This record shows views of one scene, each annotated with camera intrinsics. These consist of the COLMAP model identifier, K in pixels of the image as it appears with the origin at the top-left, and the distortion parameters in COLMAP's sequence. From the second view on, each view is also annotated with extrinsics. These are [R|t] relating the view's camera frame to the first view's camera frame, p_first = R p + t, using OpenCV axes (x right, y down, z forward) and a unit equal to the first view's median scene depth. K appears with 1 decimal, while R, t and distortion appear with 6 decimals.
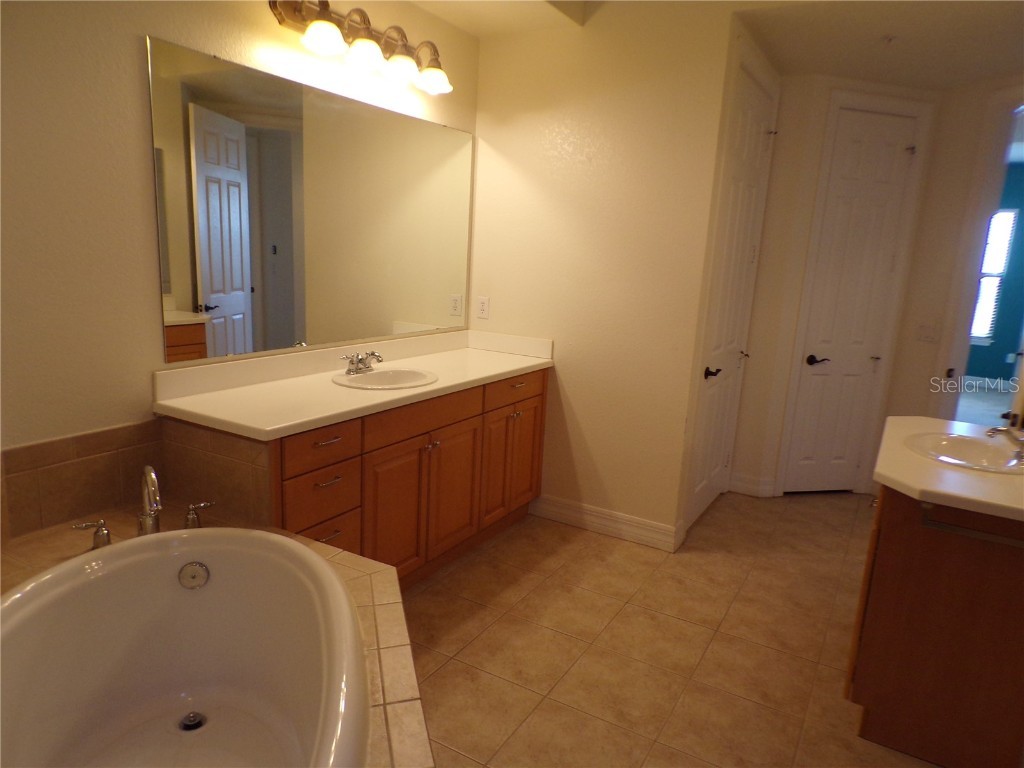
lens RADIAL K [[695.6, 0, 515.4], [0, 695.6, 389.6], [0, 0, 1]] dist [0.003283, 0.000665]
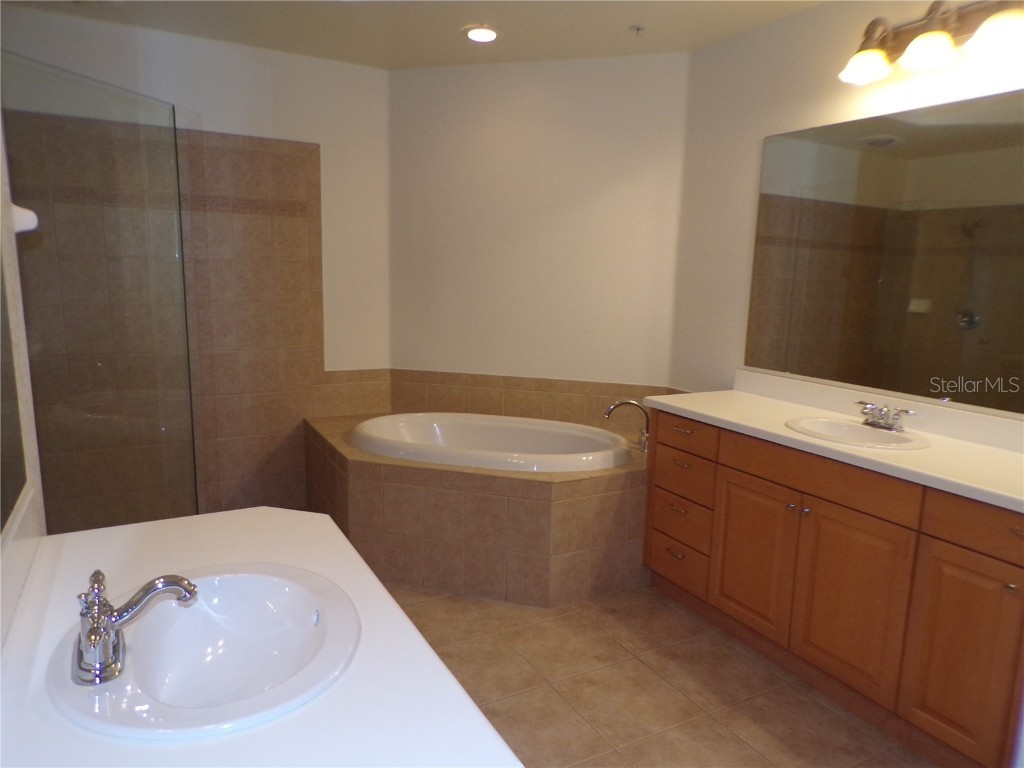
lens RADIAL K [[695.6, 0, 515.4], [0, 695.6, 389.6], [0, 0, 1]] dist [0.003283, 0.000665]
pose [[-0.528764, 0.085079, -0.844494, 0.781599], [-0.217868, 0.948021, 0.231924, -0.181023], [0.820330, 0.306621, -0.482744, 1.128648]]
